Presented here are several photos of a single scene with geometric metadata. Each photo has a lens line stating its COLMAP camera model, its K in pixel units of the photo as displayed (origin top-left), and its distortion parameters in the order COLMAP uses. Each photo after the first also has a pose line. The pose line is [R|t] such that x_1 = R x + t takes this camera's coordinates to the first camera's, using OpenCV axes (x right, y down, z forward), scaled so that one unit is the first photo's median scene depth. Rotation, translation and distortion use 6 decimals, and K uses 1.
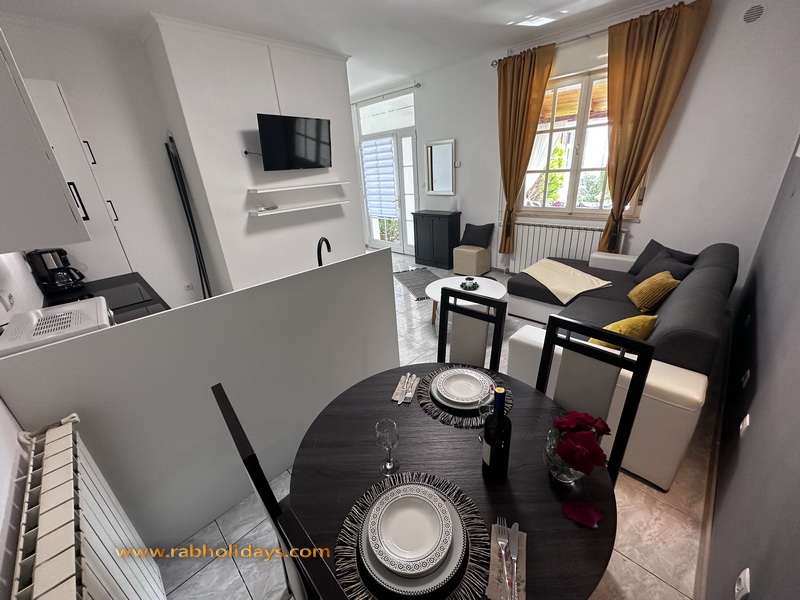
lens RADIAL K [[323.4, 0, 400.0], [0, 323.4, 300.0], [0, 0, 1]] dist [0.002683, 0.000284]
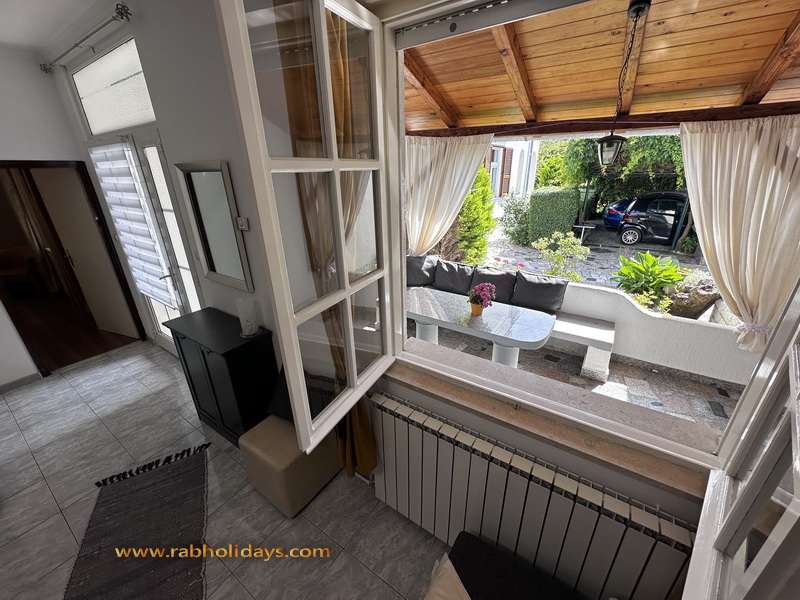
lens RADIAL K [[320.7, 0, 400.6], [0, 320.7, 299.6], [0, 0, 1]] dist [-0.000723, 0.000222]
pose [[0.981107, -0.028320, 0.191381, 0.359988], [0.030879, 0.999469, -0.010406, -0.396131], [-0.190984, 0.016119, 0.981461, 0.726436]]
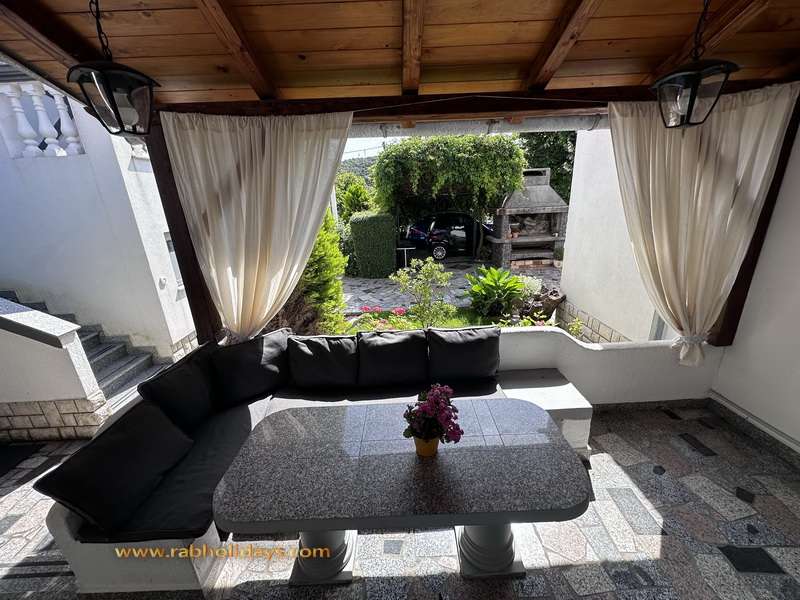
lens RADIAL K [[320.7, 0, 400.6], [0, 320.7, 299.6], [0, 0, 1]] dist [-0.000723, 0.000222]
pose [[0.699360, -0.195844, 0.687416, 0.440963], [0.278479, 0.960393, -0.009702, -0.541919], [-0.658290, 0.198216, 0.726199, 1.168329]]
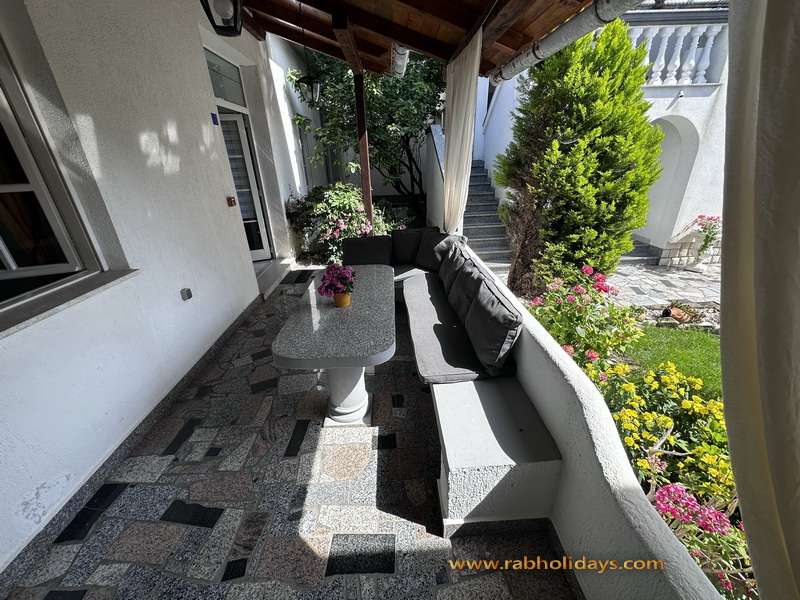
lens RADIAL K [[320.7, 0, 400.6], [0, 320.7, 299.6], [0, 0, 1]] dist [-0.000723, 0.000222]
pose [[0.734069, 0.309590, -0.604398, 1.113493], [-0.268246, 0.949846, 0.160741, -0.494049], [0.623849, 0.044132, 0.780298, 1.078954]]
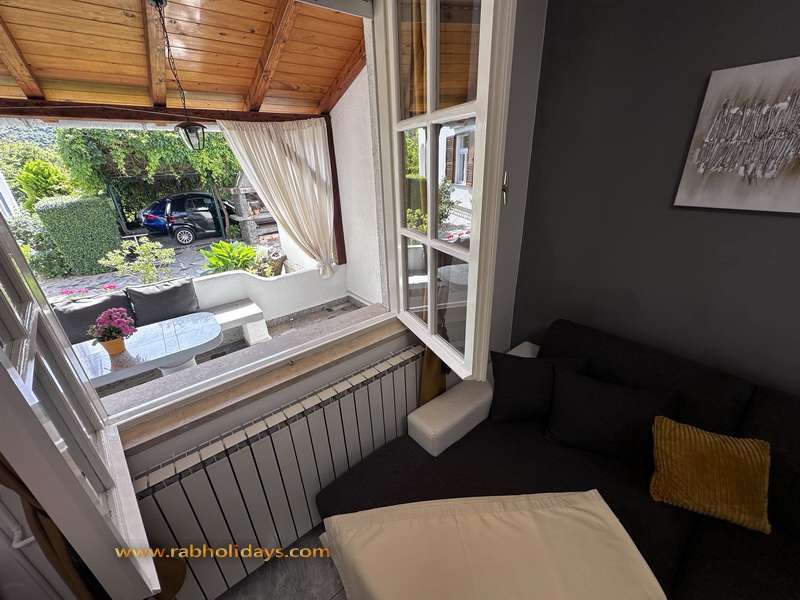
lens RADIAL K [[320.7, 0, 400.6], [0, 320.7, 299.6], [0, 0, 1]] dist [-0.000723, 0.000222]
pose [[0.118902, -0.341727, 0.932247, 0.237270], [0.410119, 0.871975, 0.267325, -0.391993], [-0.904248, 0.350547, 0.243828, 0.814016]]
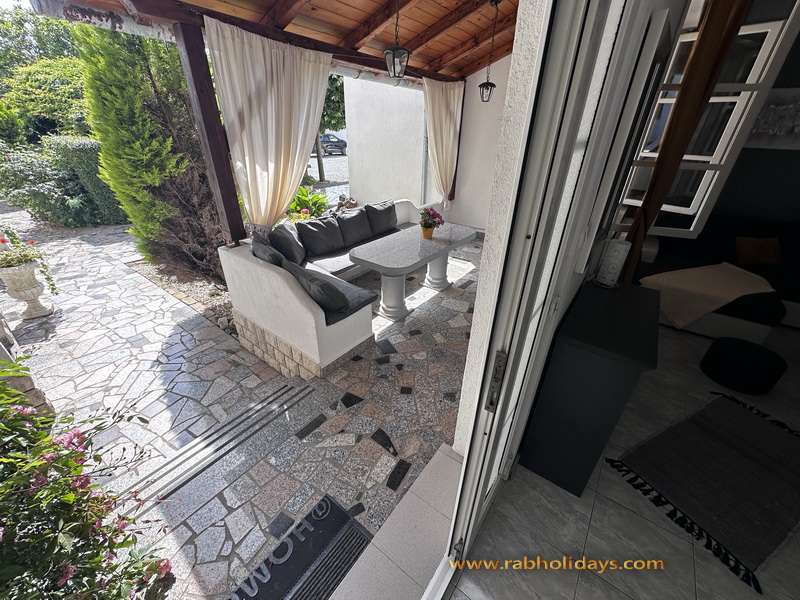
lens RADIAL K [[320.7, 0, 400.6], [0, 320.7, 299.6], [0, 0, 1]] dist [-0.000723, 0.000222]
pose [[-0.142418, -0.419655, 0.896441, -0.161906], [0.366646, 0.818880, 0.441595, -0.641999], [-0.919395, 0.391567, 0.037241, 1.564936]]
